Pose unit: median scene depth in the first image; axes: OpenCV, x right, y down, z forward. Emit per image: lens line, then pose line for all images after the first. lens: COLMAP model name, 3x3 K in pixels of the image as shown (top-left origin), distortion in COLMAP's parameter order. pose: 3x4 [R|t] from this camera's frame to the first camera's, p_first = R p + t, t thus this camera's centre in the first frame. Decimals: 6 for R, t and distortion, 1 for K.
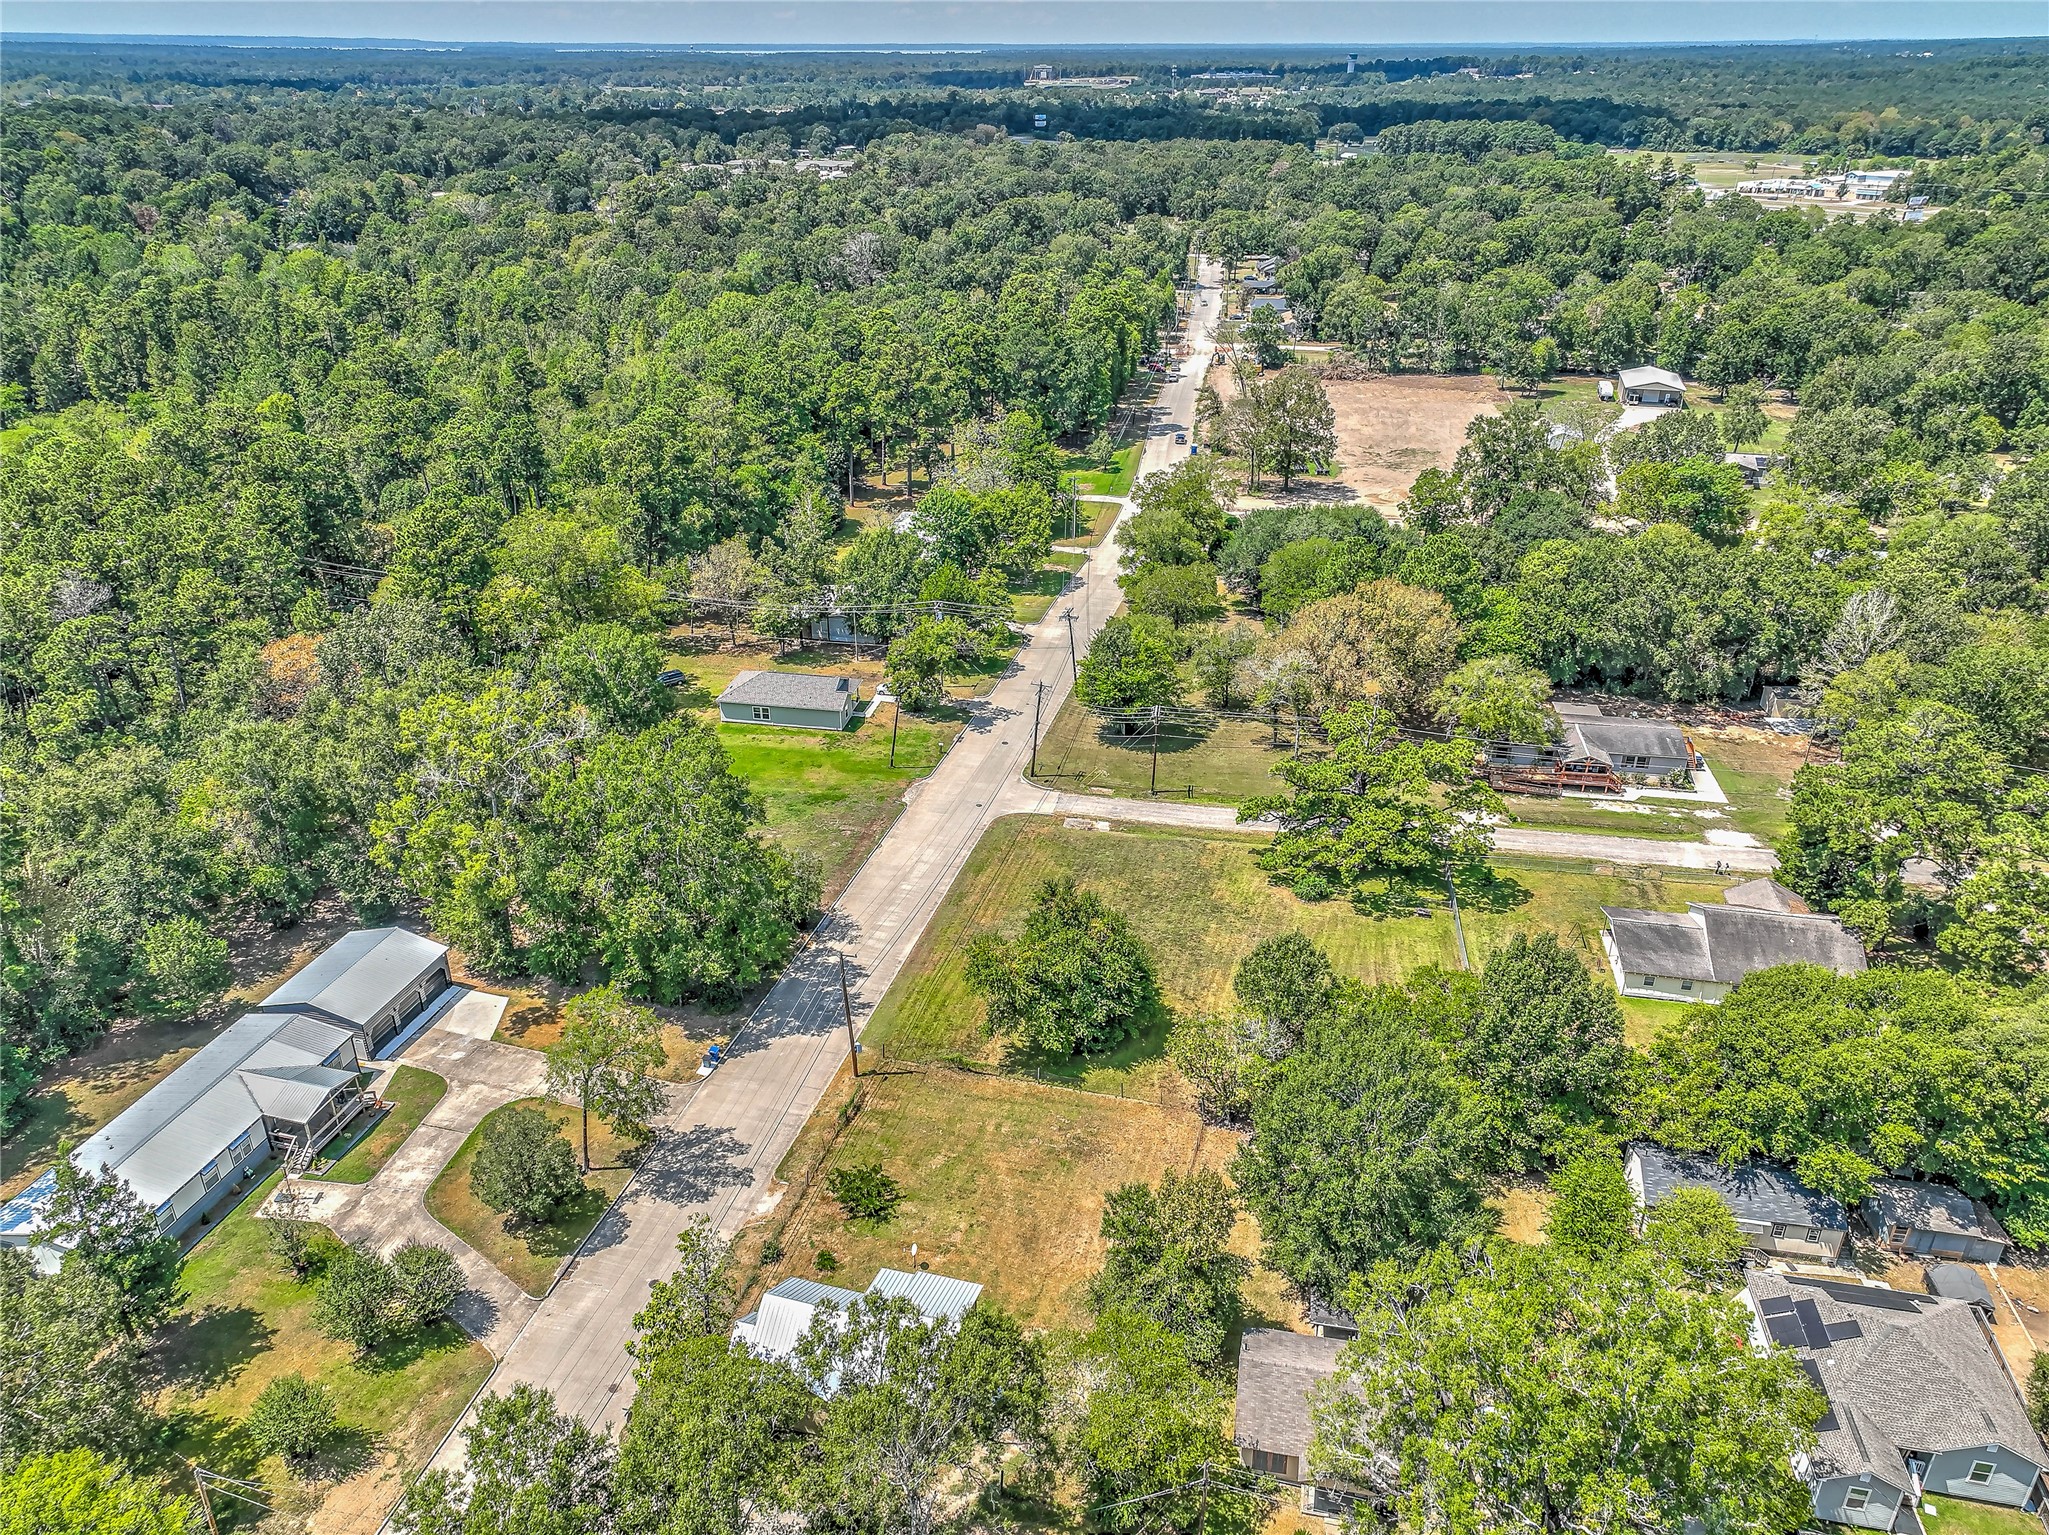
lens RADIAL K [[1428.2, 0, 1024.5], [0, 1428.2, 767.5], [0, 0, 1]] dist [0.014176, 0.011816]
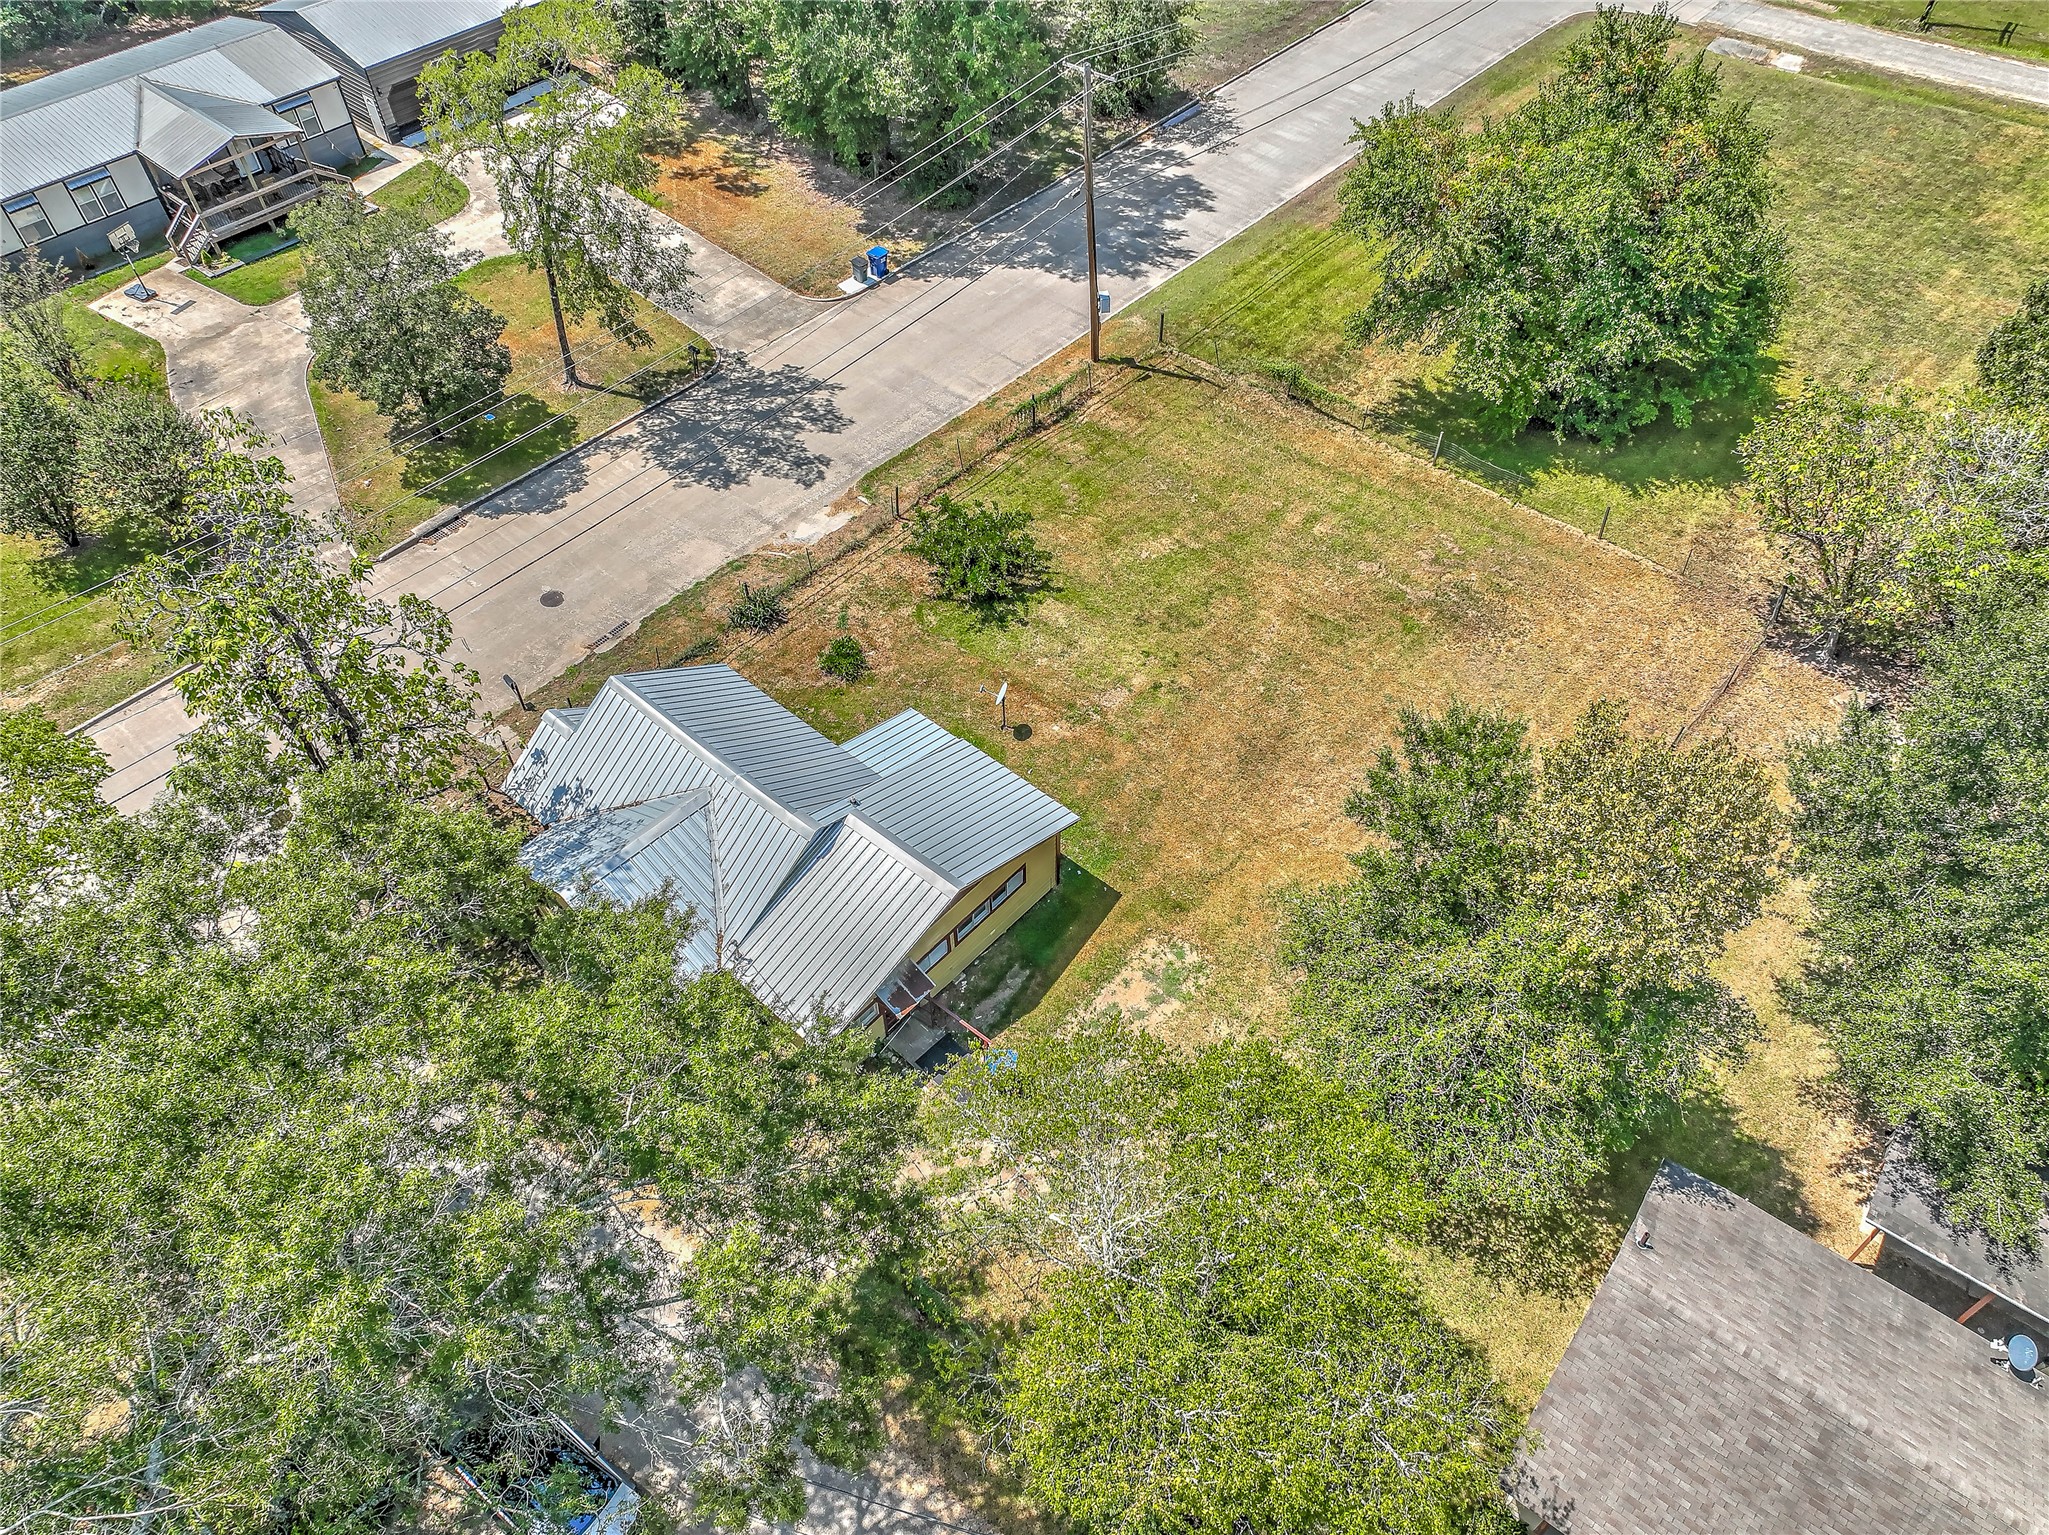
lens RADIAL K [[1428.2, 0, 1024.5], [0, 1428.2, 767.5], [0, 0, 1]] dist [0.014176, 0.011816]
pose [[0.895975, 0.327961, -0.299448, 0.051233], [-0.185829, 0.889271, 0.417930, 0.109113], [0.403356, -0.318808, 0.857709, 0.399841]]
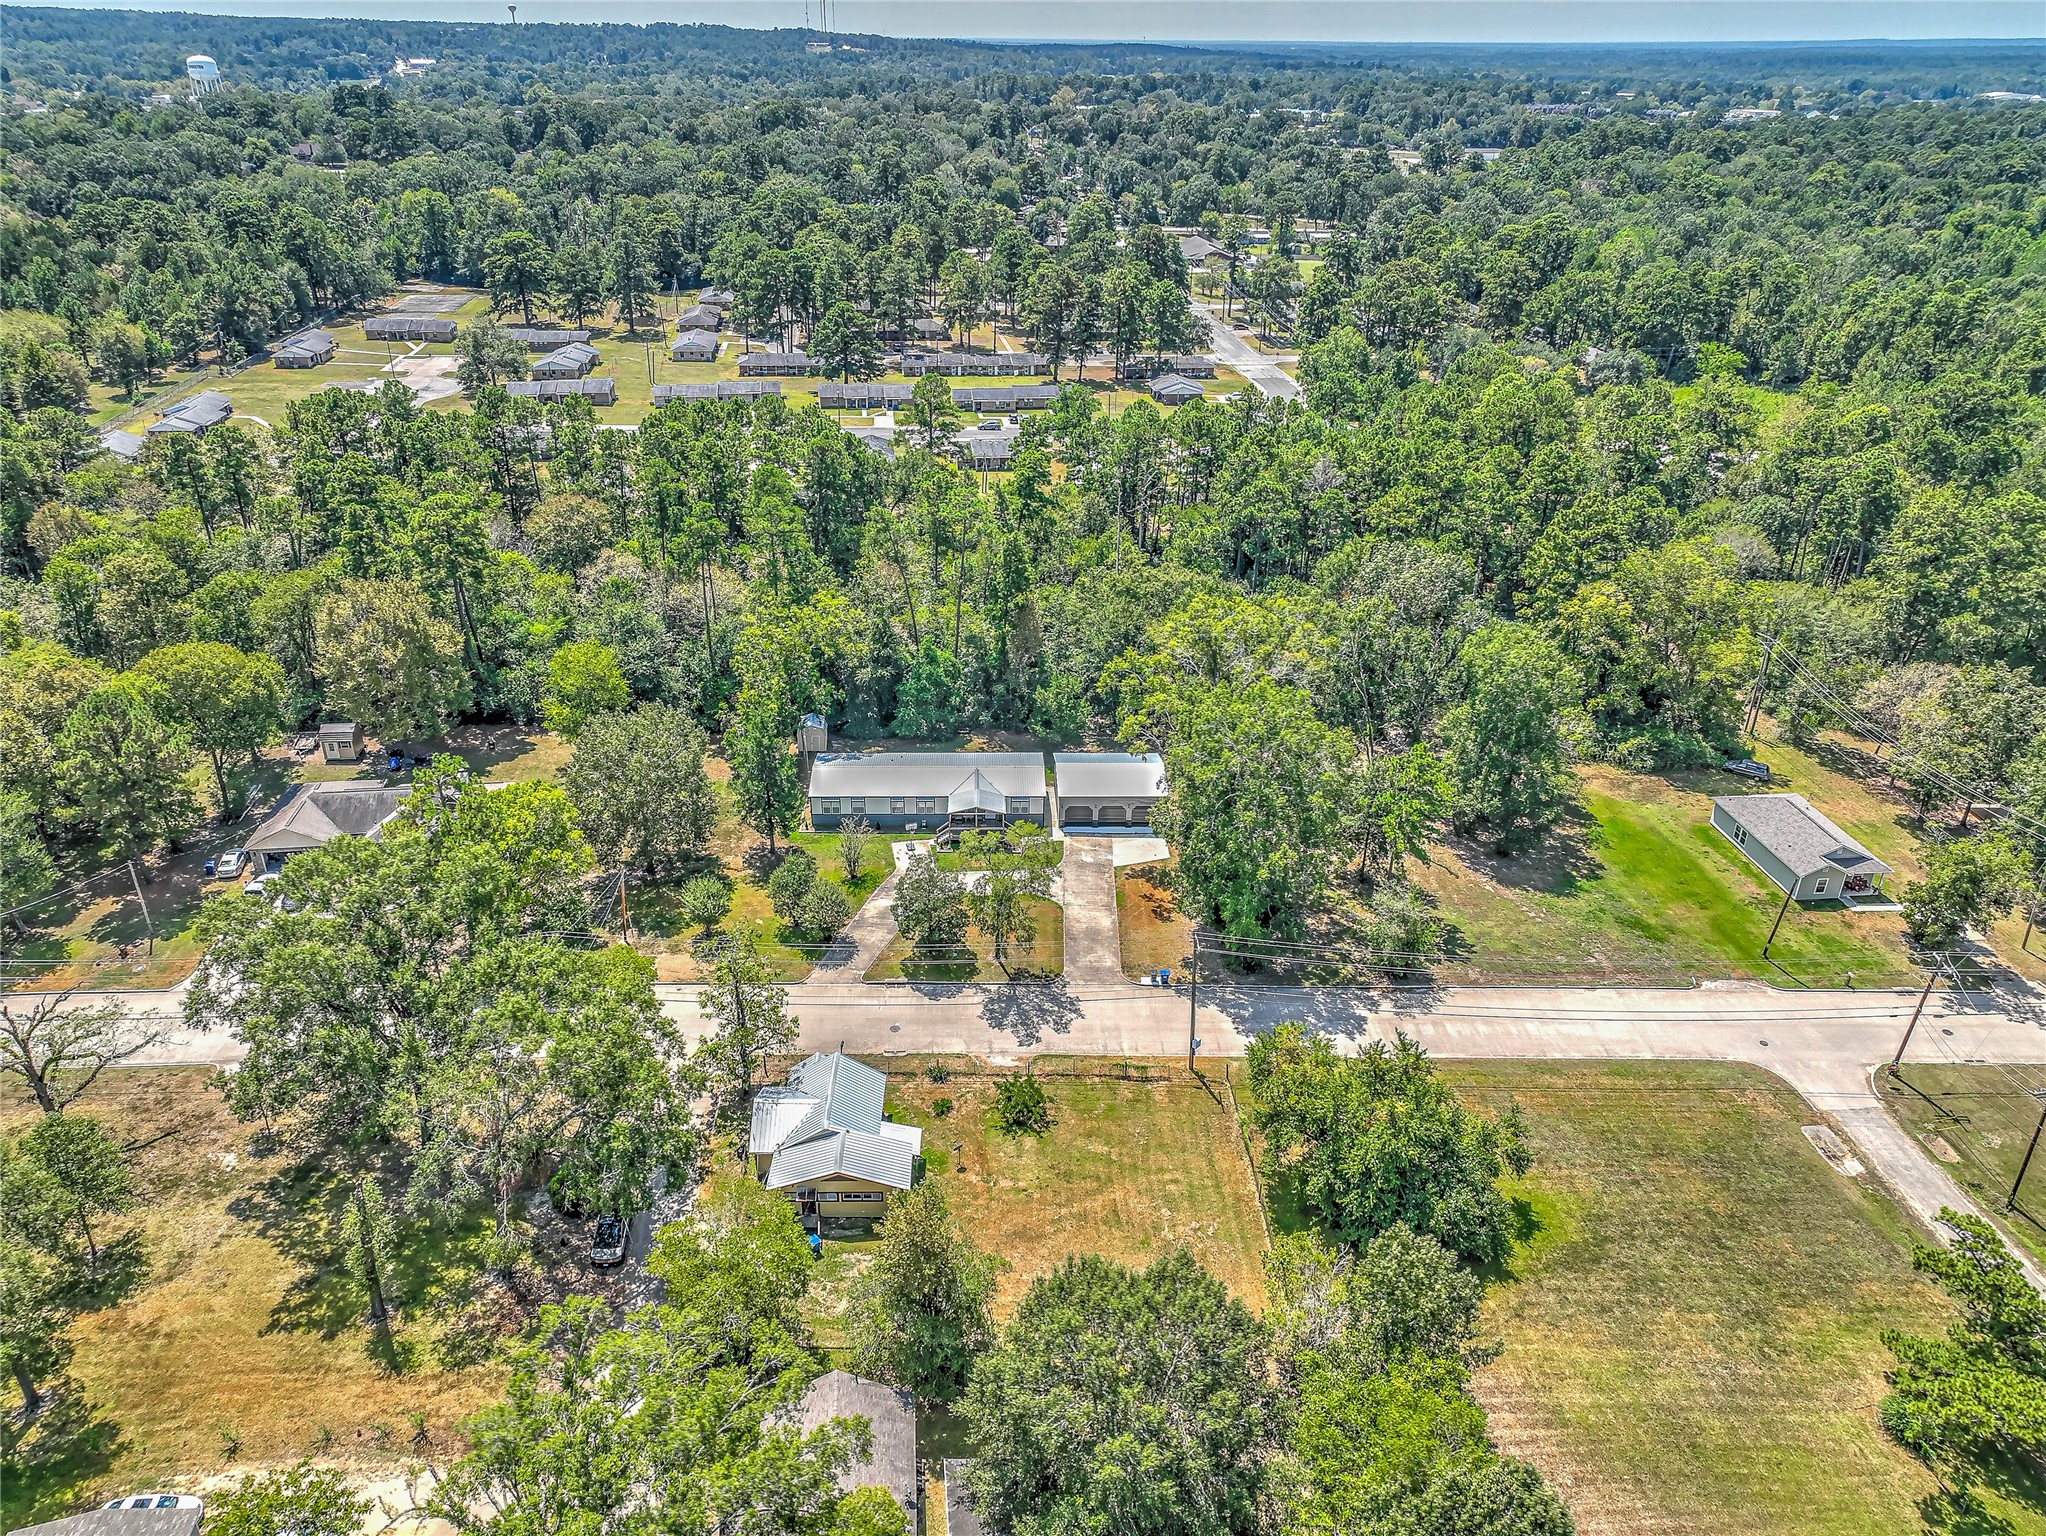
lens RADIAL K [[1426.1, 0, 1023.0], [0, 1426.1, 768.0], [0, 0, 1]] dist [0.014176, 0.011816]
pose [[0.283025, 0.438783, -0.852858, 0.486585], [-0.441106, 0.849142, 0.290488, -0.159484], [0.851659, 0.293986, 0.433878, 0.329940]]
